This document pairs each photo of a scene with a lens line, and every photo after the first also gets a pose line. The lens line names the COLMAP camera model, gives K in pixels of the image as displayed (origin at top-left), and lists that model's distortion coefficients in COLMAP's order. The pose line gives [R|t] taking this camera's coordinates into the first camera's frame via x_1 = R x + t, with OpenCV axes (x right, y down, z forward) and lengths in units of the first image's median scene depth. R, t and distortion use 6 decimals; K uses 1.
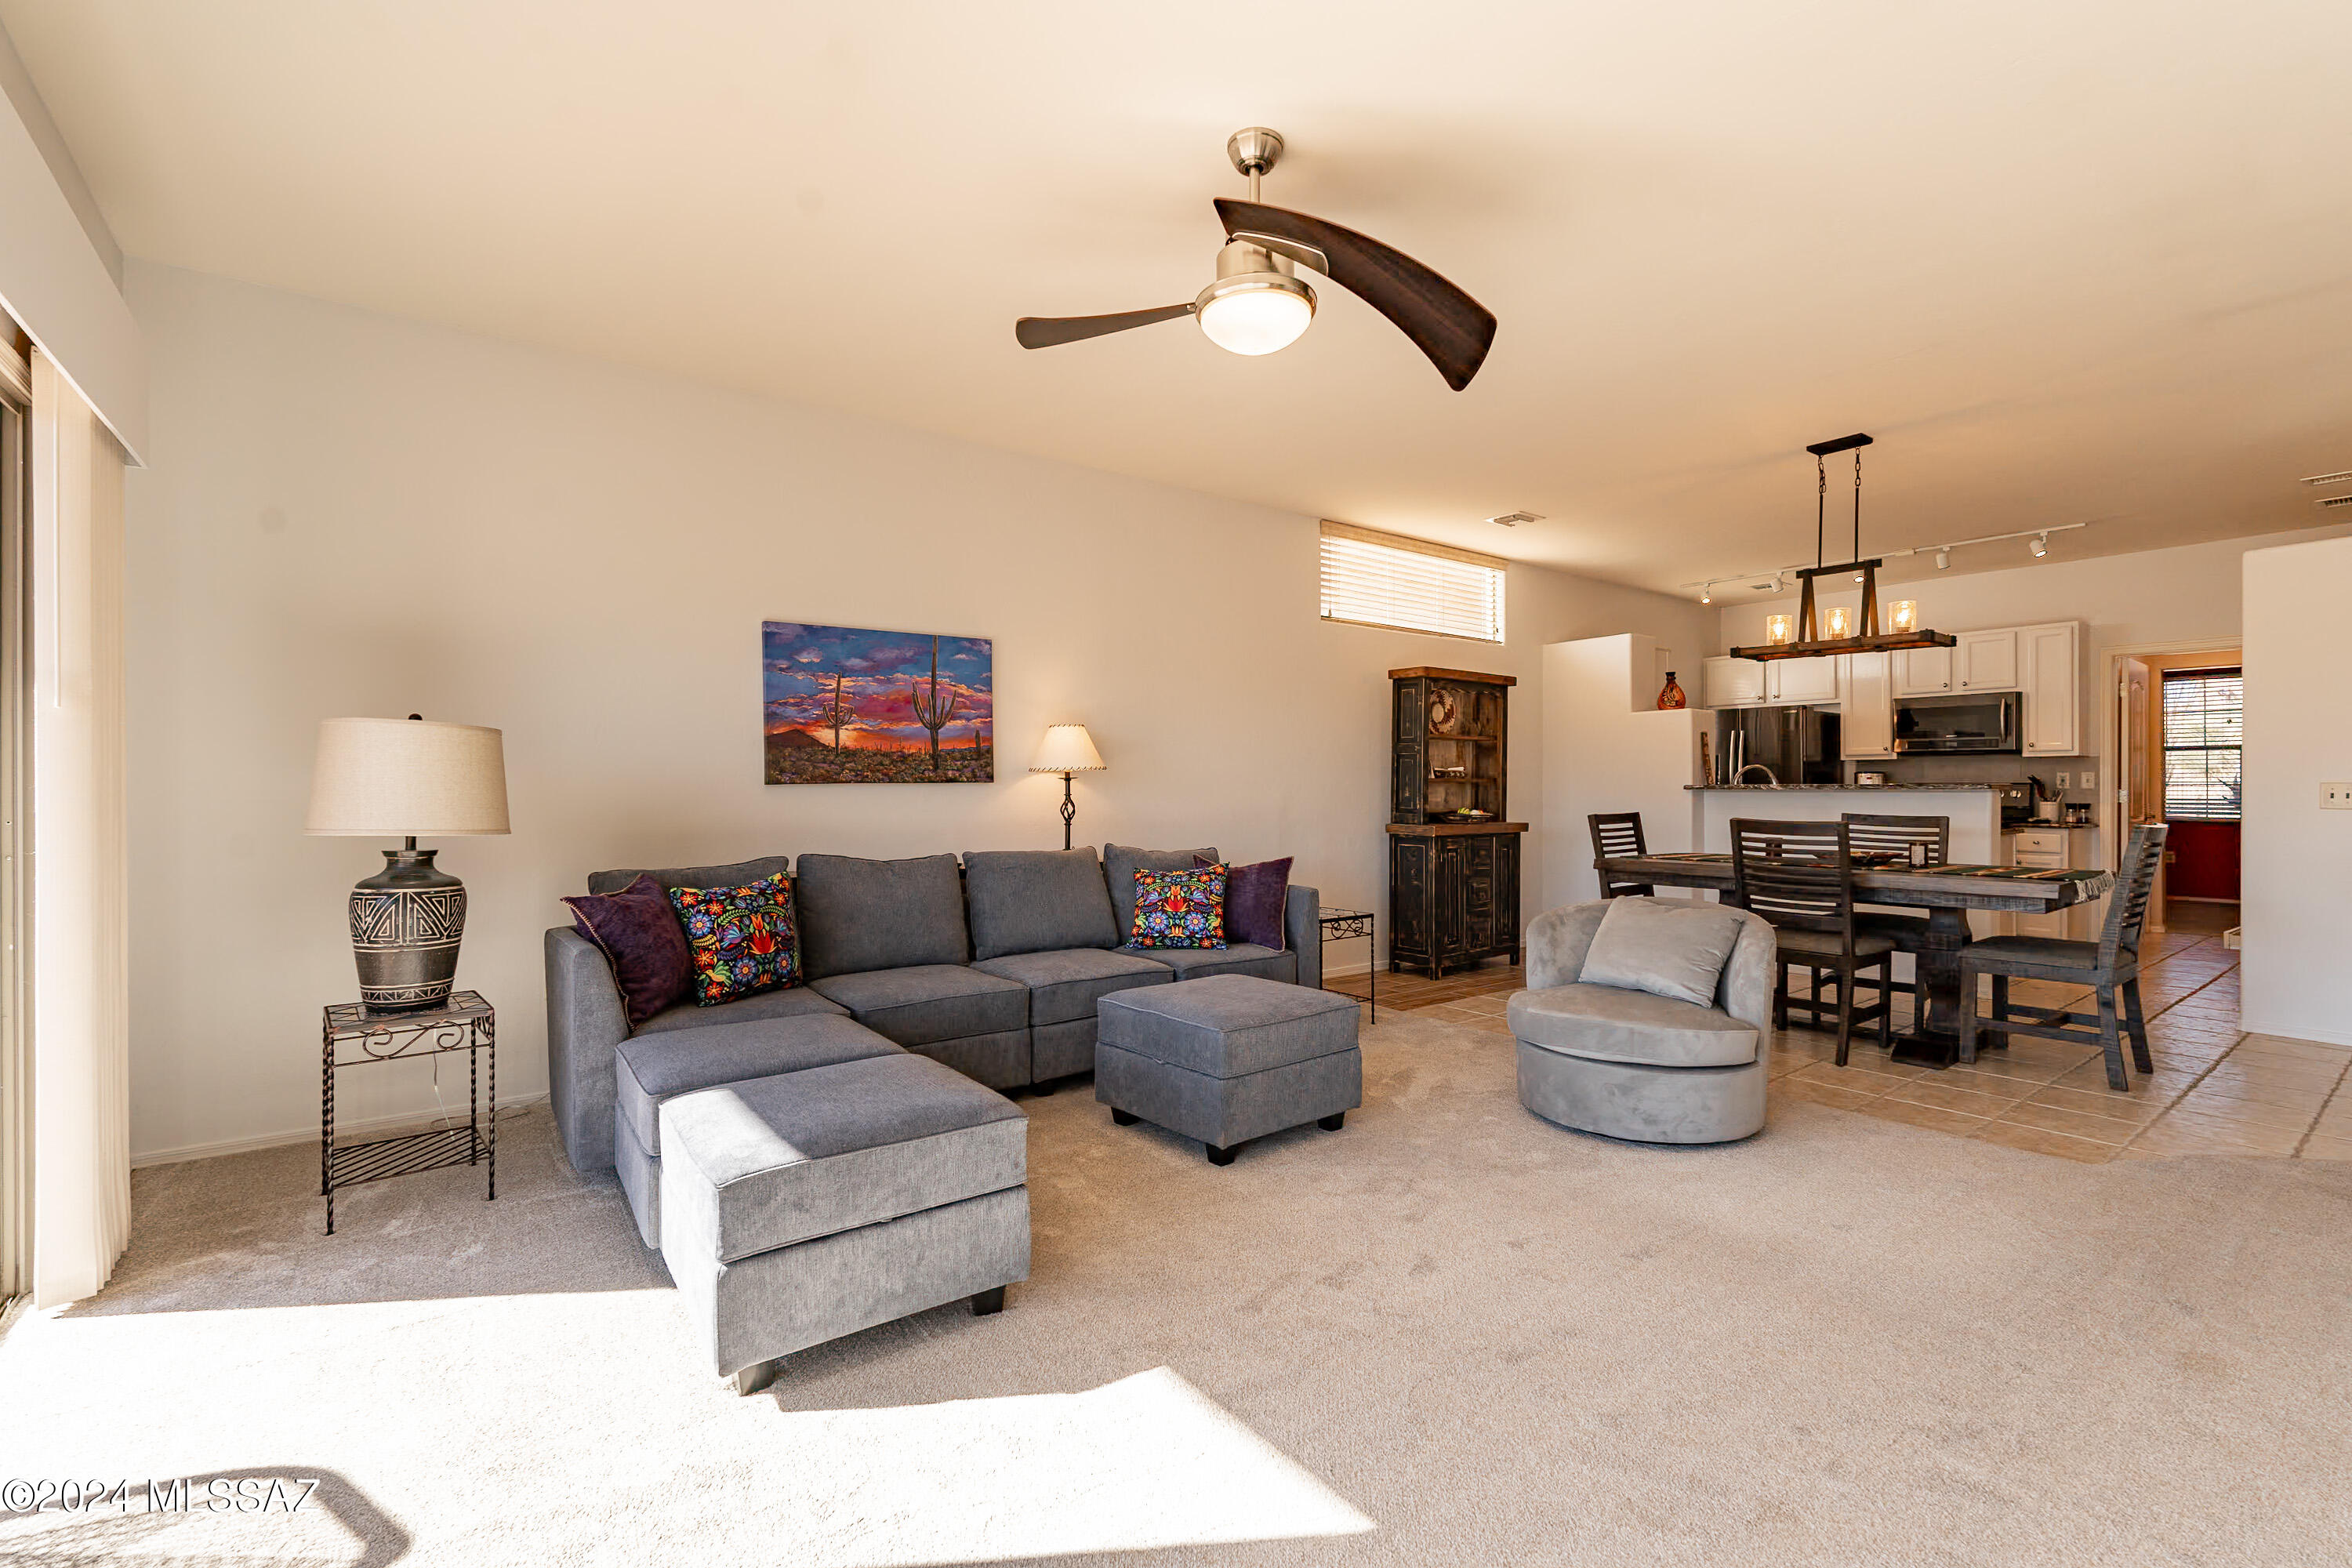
lens RADIAL K [[1027.0, 0, 1175.7], [0, 1027.0, 787.8], [0, 0, 1]] dist [-0.004770, 0.000927]
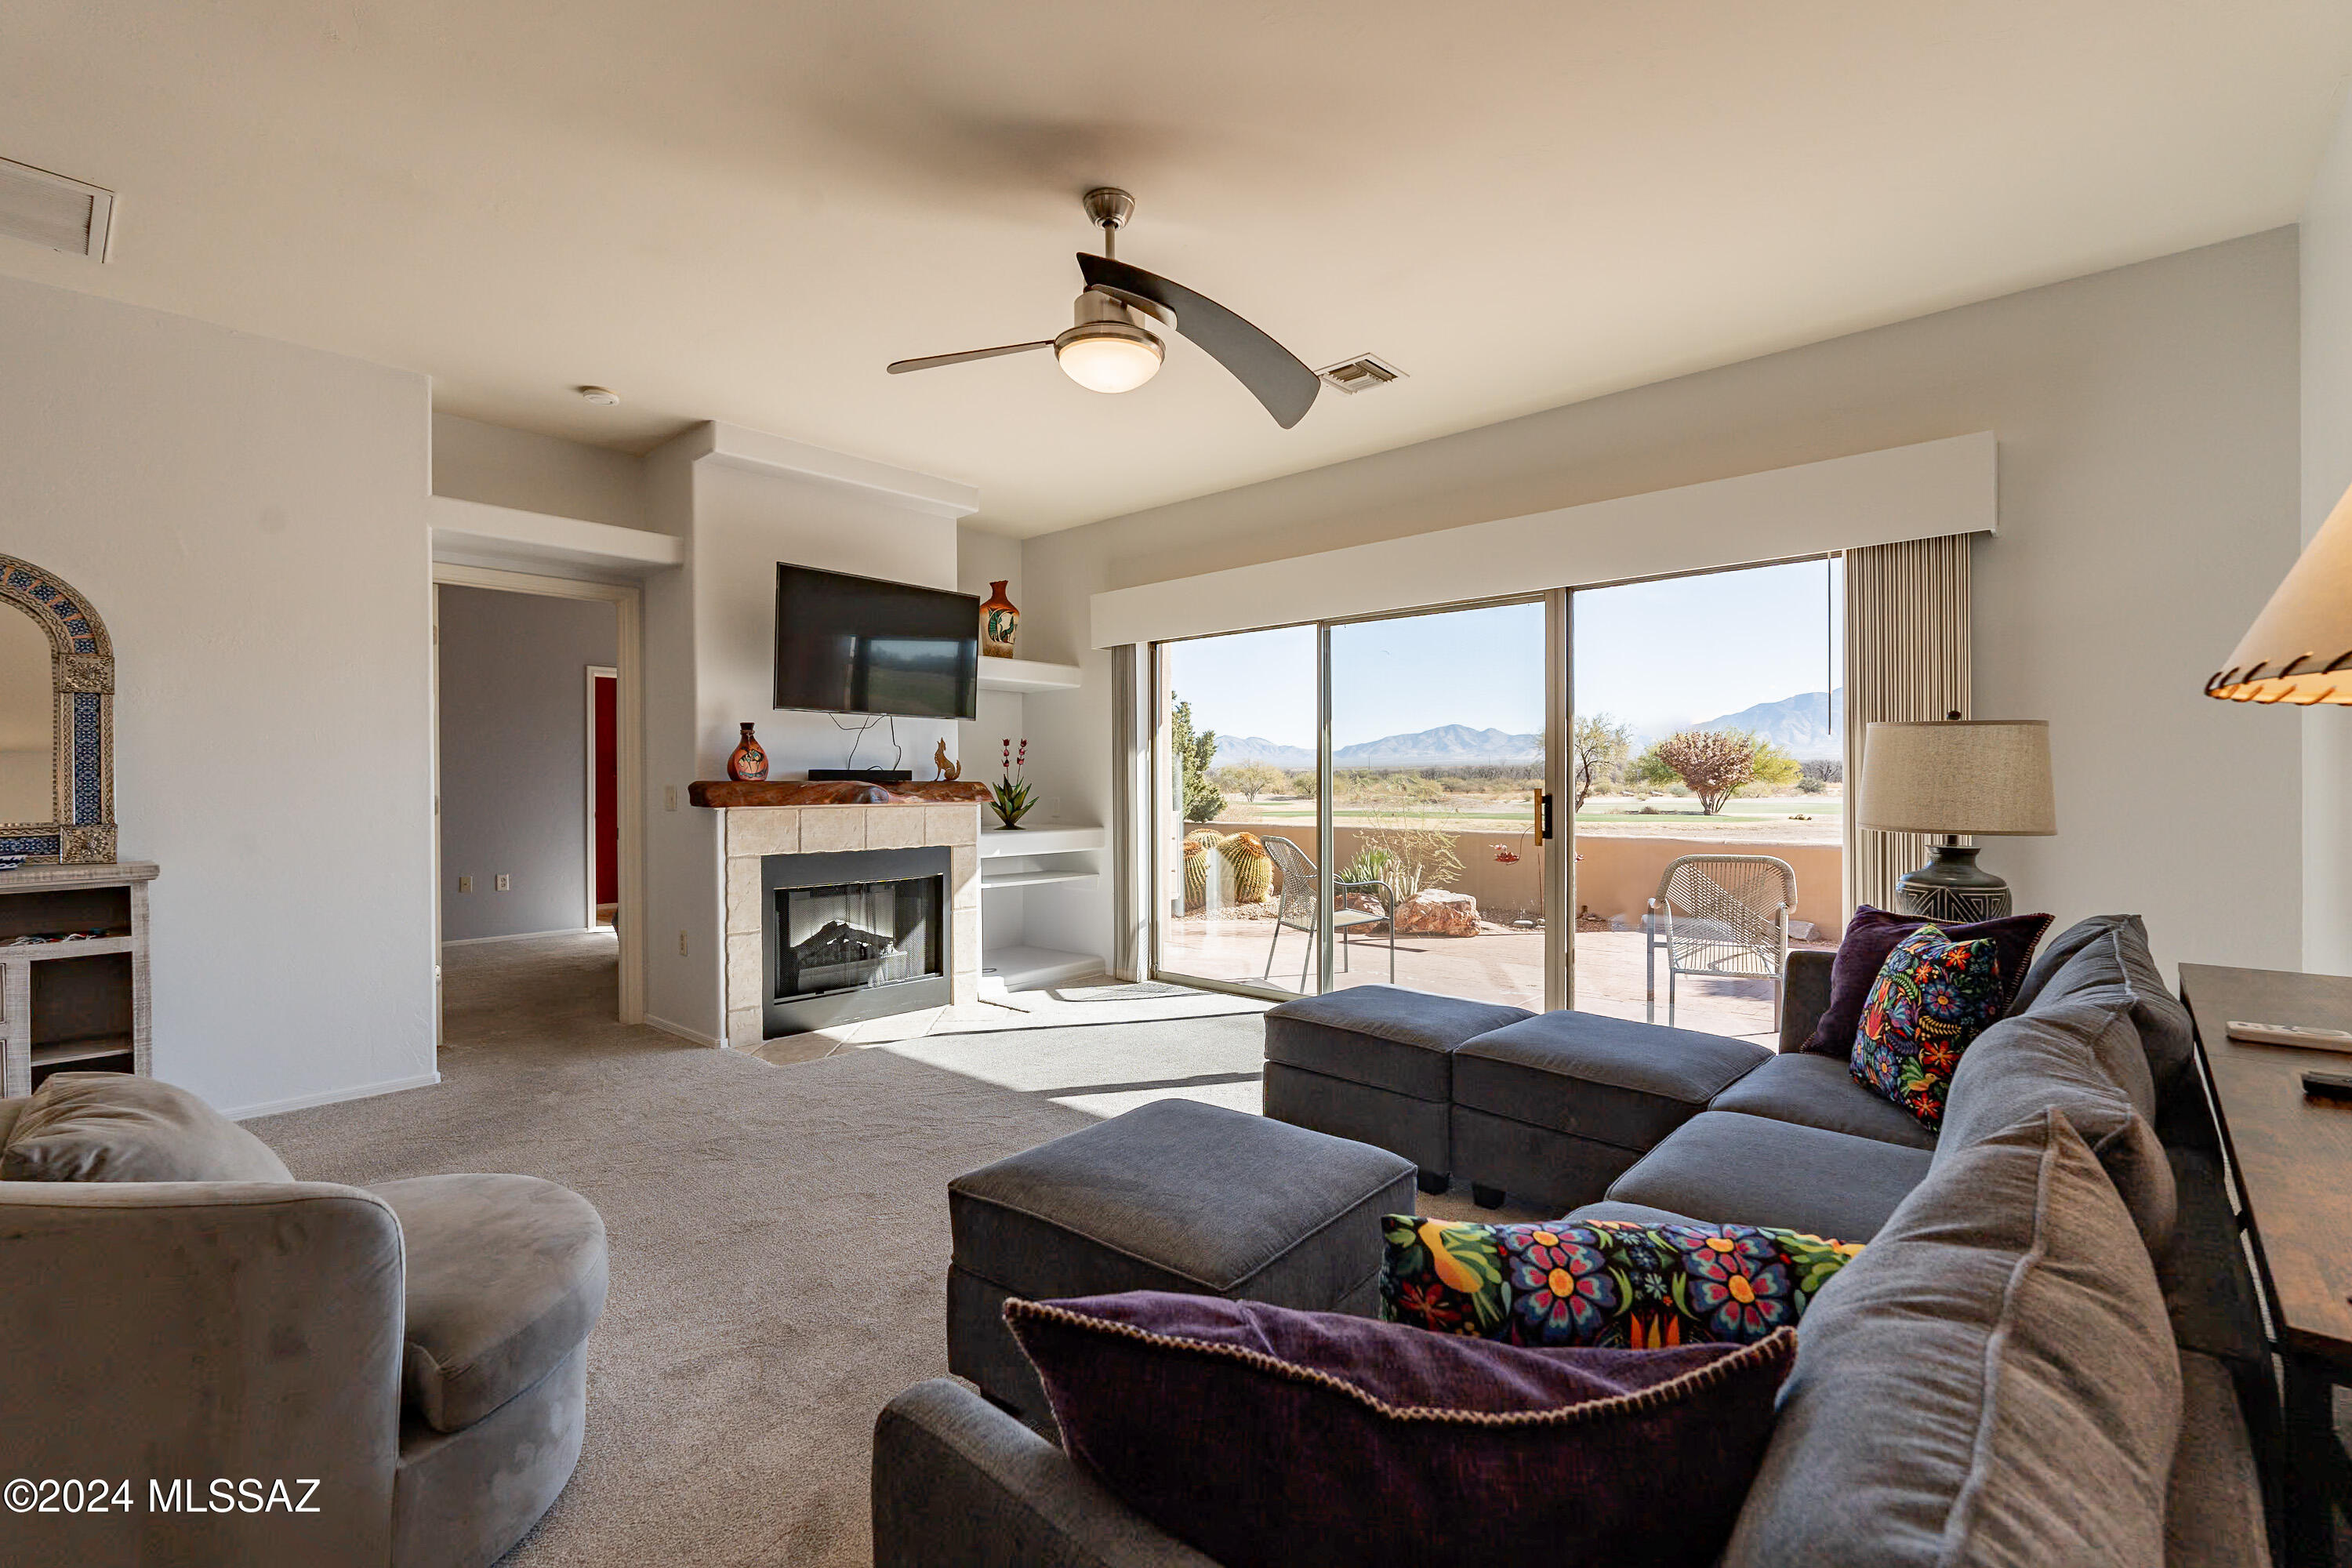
lens RADIAL K [[1027.0, 0, 1179.3], [0, 1027.0, 784.6], [0, 0, 1]] dist [-0.004770, 0.000927]
pose [[-0.981529, 0.004681, -0.191256, 0.119671], [0.003958, 0.999984, 0.004161, -0.004617], [0.191272, 0.003327, -0.981531, 1.122426]]
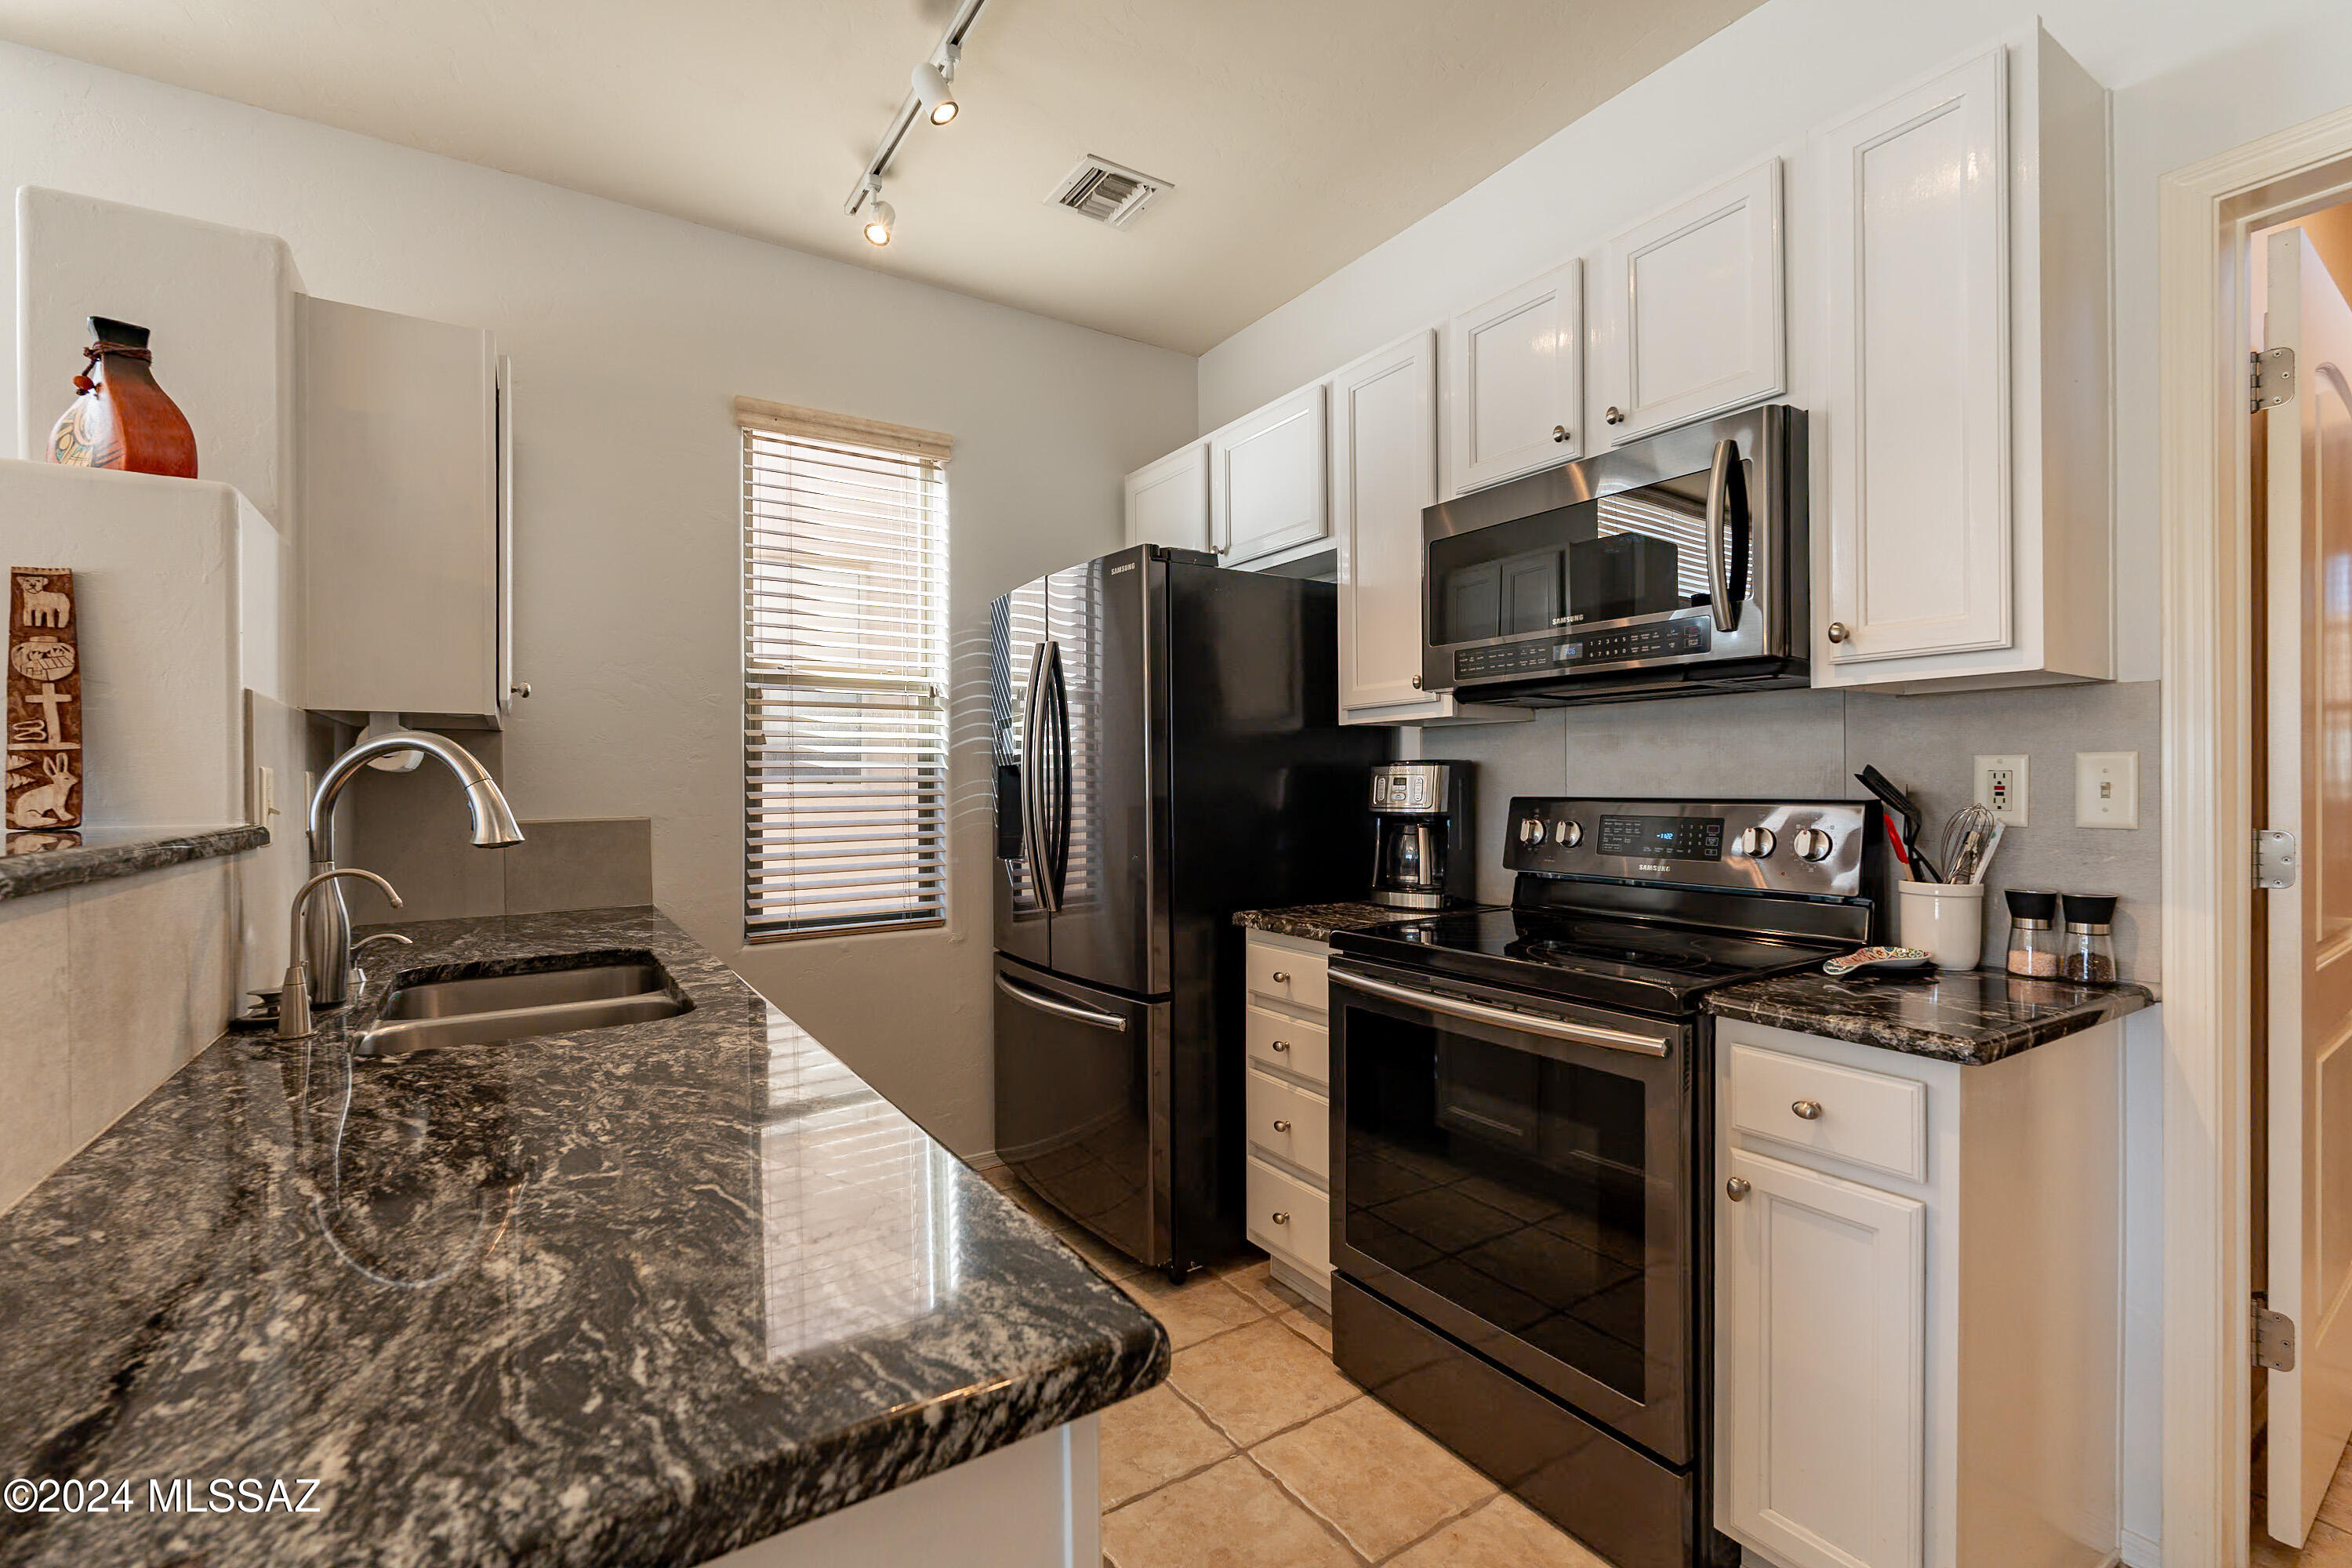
lens RADIAL K [[1027.0, 0, 1179.9], [0, 1027.0, 785.0], [0, 0, 1]] dist [-0.004770, 0.000927]
pose [[0.997314, -0.006975, -0.072908, 1.060459], [0.006972, 0.999976, -0.000289, -0.014478], [0.072908, -0.000220, 0.997339, 1.146409]]
